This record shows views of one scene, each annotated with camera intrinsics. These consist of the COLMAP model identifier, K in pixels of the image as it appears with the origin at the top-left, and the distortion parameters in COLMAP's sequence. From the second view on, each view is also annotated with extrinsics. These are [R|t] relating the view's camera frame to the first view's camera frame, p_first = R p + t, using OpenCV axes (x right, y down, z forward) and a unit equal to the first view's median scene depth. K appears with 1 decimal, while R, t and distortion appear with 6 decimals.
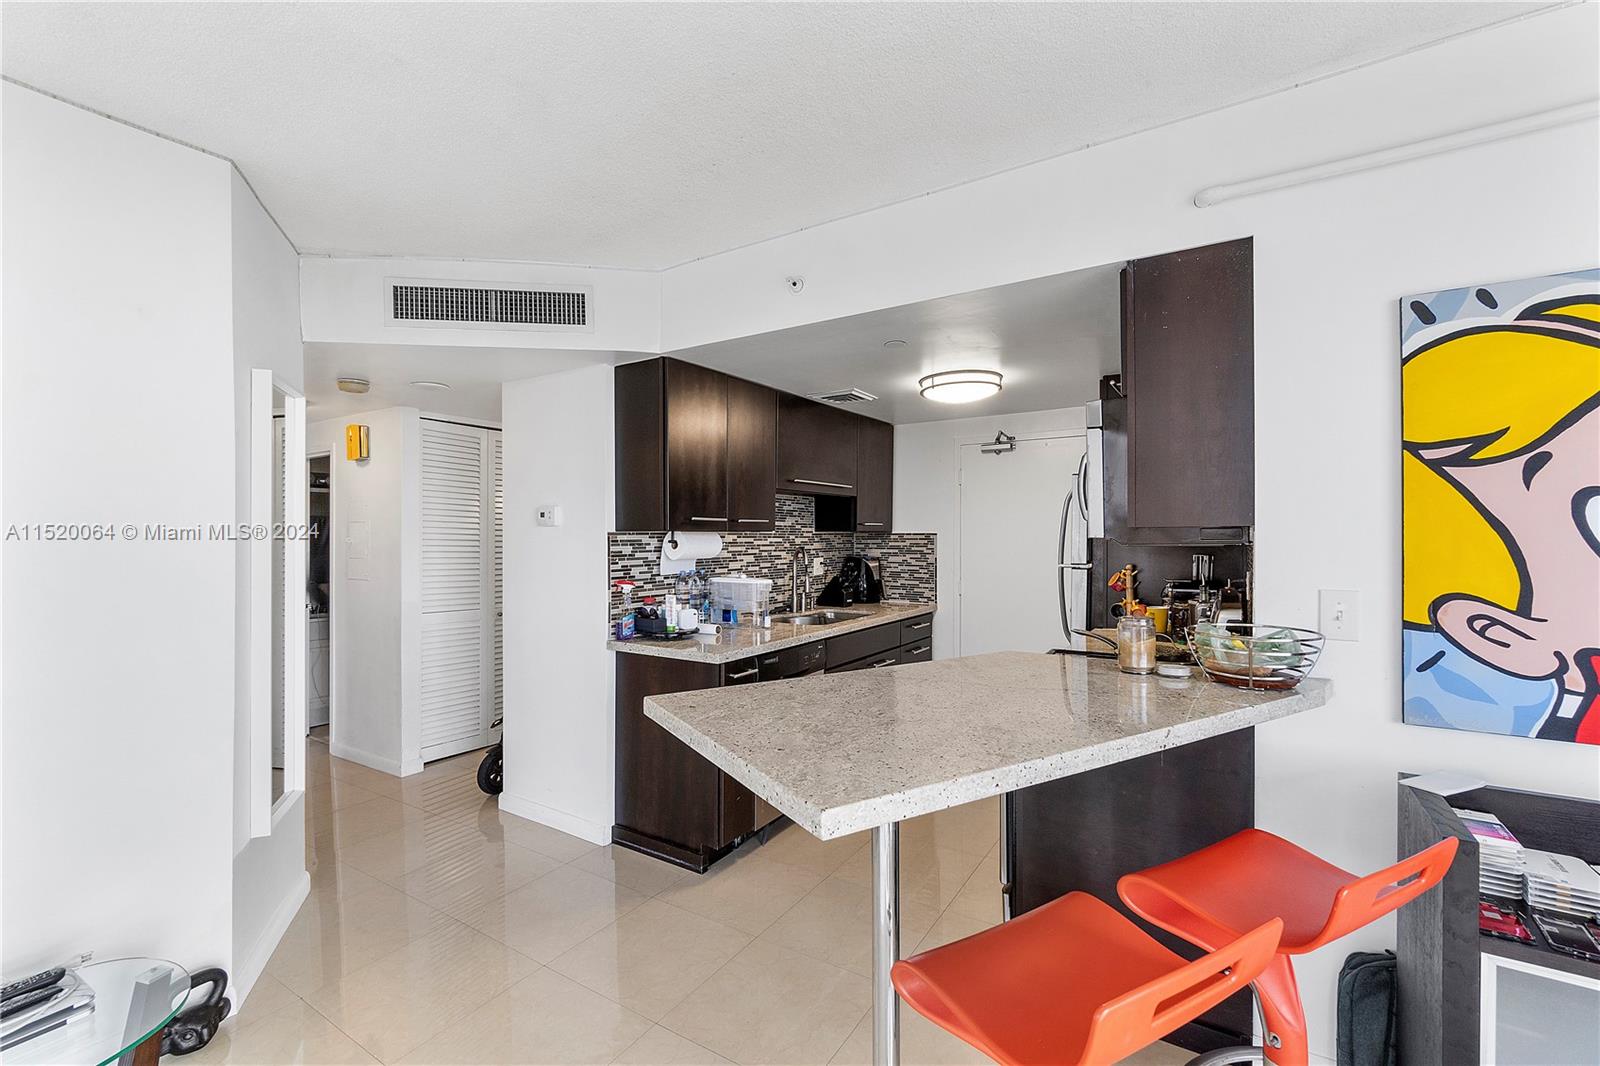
lens RADIAL K [[690.6, 0, 789.0], [0, 690.6, 536.1], [0, 0, 1]] dist [-0.005413, 0.000427]
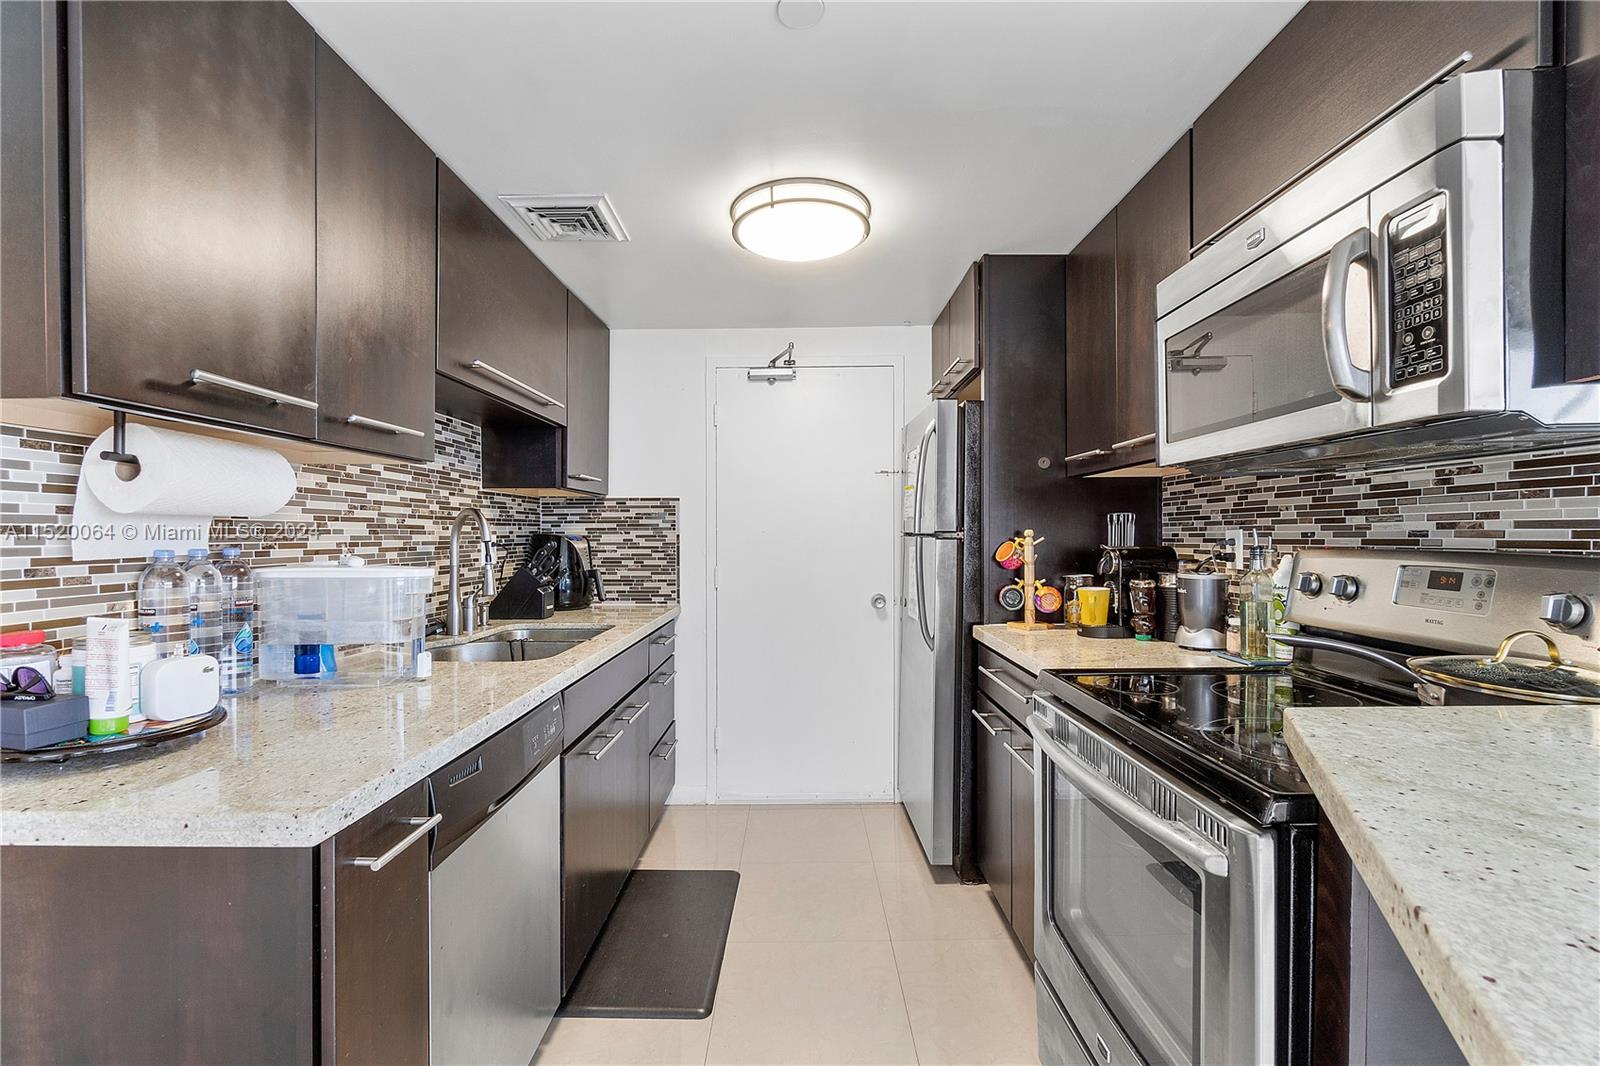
lens RADIAL K [[690.6, 0, 793.1], [0, 690.6, 540.0], [0, 0, 1]] dist [-0.005413, 0.000427]
pose [[0.842250, -0.006329, 0.539050, -0.067324], [0.003432, 0.999974, 0.006379, 0.042422], [-0.539076, -0.003523, 0.842250, 0.498110]]
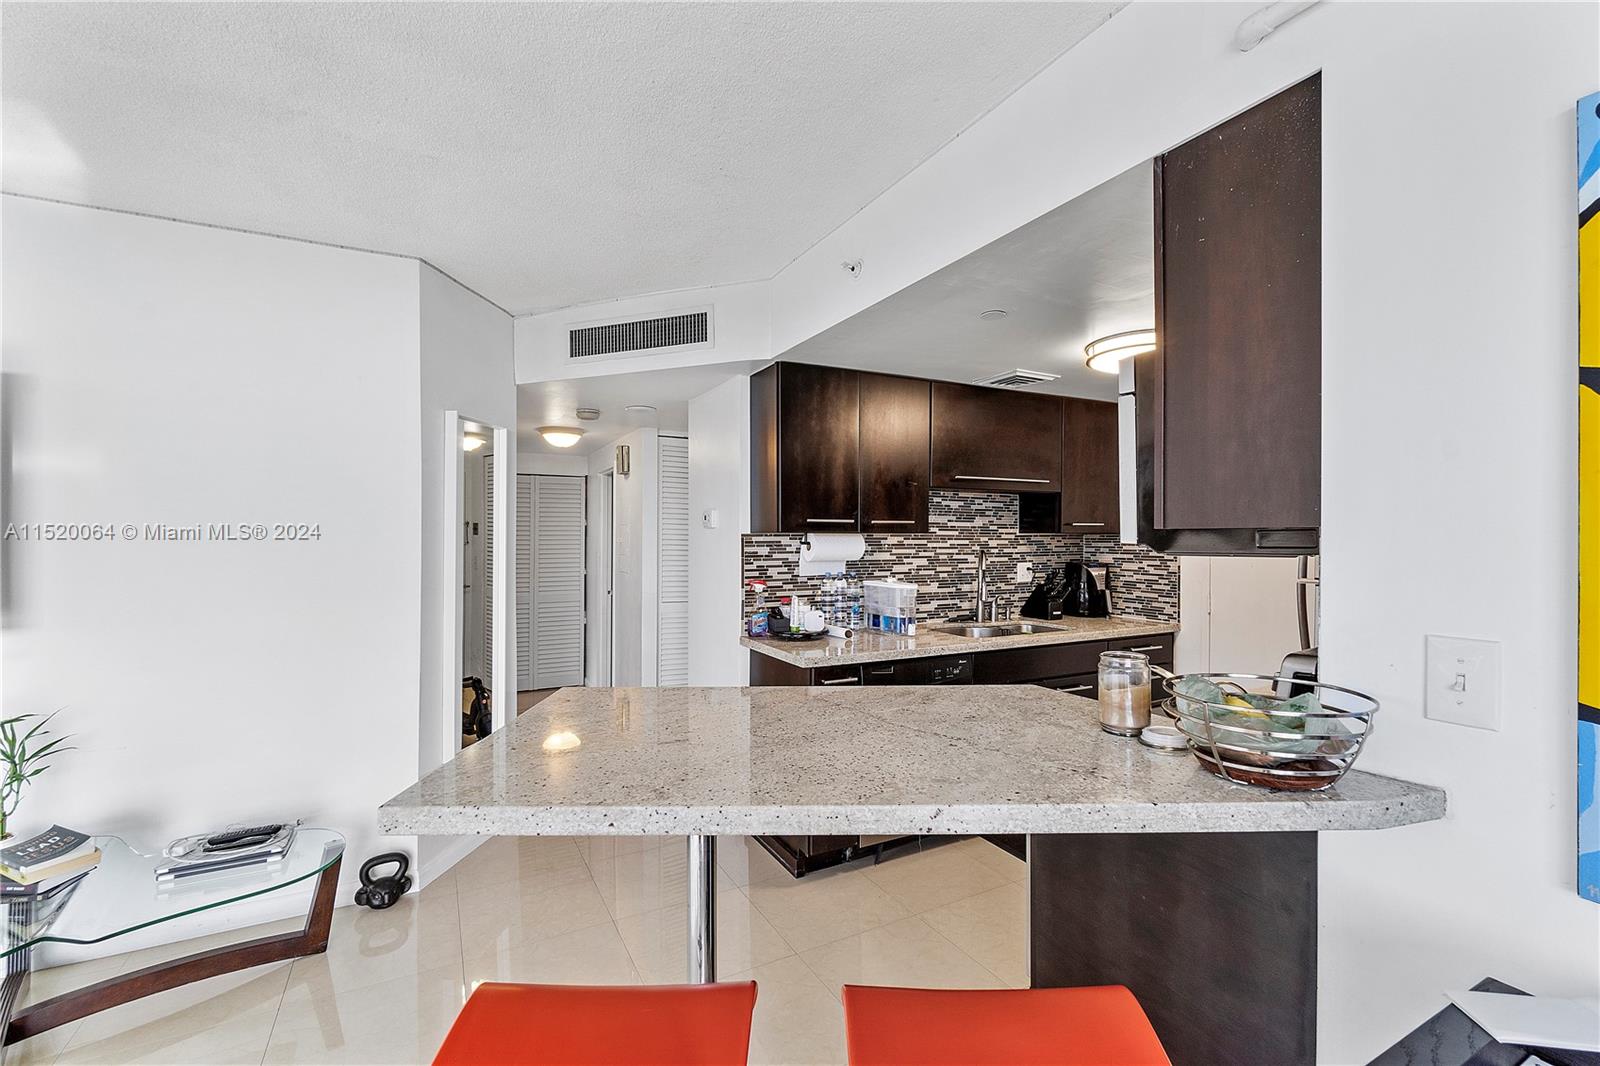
lens RADIAL K [[690.6, 0, 790.9], [0, 690.6, 535.4], [0, 0, 1]] dist [-0.005413, 0.000427]
pose [[0.870109, 0.002925, -0.492851, 0.280576], [-0.003555, 0.999994, -0.000340, -0.002686], [0.492846, 0.002048, 0.870114, 0.103848]]
